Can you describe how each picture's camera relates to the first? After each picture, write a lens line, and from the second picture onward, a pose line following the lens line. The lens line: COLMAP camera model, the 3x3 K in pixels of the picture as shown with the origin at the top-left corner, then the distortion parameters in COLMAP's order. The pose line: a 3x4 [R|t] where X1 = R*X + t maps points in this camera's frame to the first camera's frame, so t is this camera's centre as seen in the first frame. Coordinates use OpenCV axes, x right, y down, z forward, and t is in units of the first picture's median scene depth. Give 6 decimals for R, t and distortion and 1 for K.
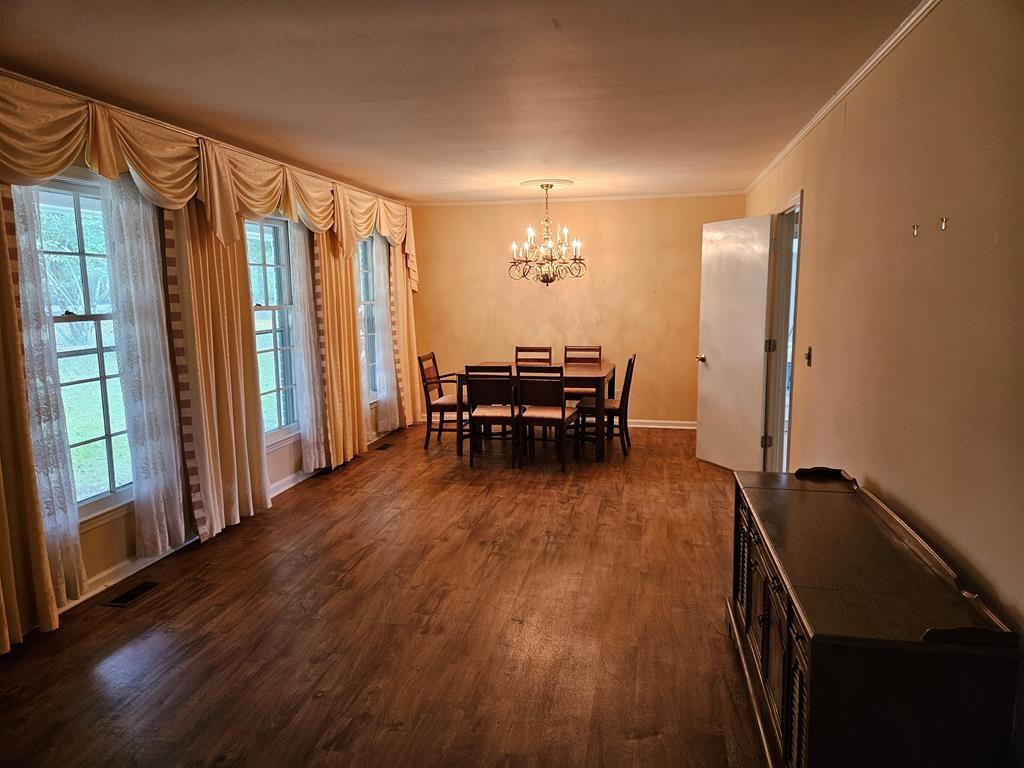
lens RADIAL K [[686.9, 0, 512.0], [0, 686.9, 384.0], [0, 0, 1]] dist [0.103923, -0.077602]
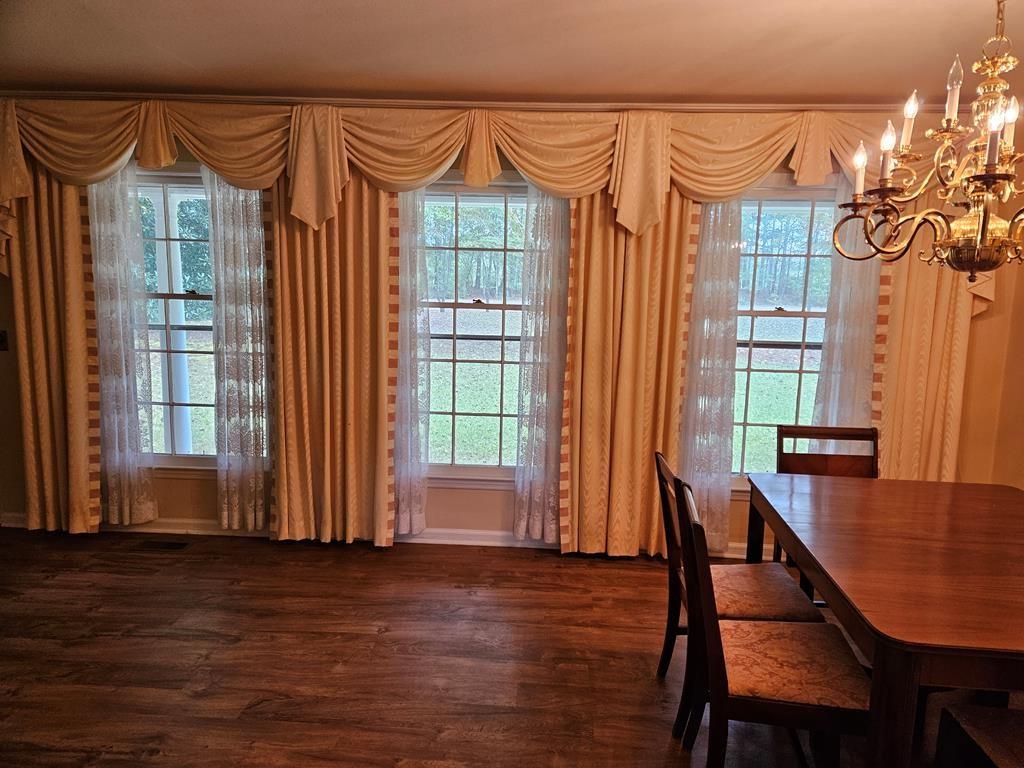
lens RADIAL K [[686.9, 0, 512.0], [0, 686.9, 384.0], [0, 0, 1]] dist [0.103923, -0.077602]
pose [[0.121268, 0.155187, -0.980414, 0.441985], [-0.153616, 0.978738, 0.135921, -0.143736], [0.980661, 0.134125, 0.142529, 1.028647]]
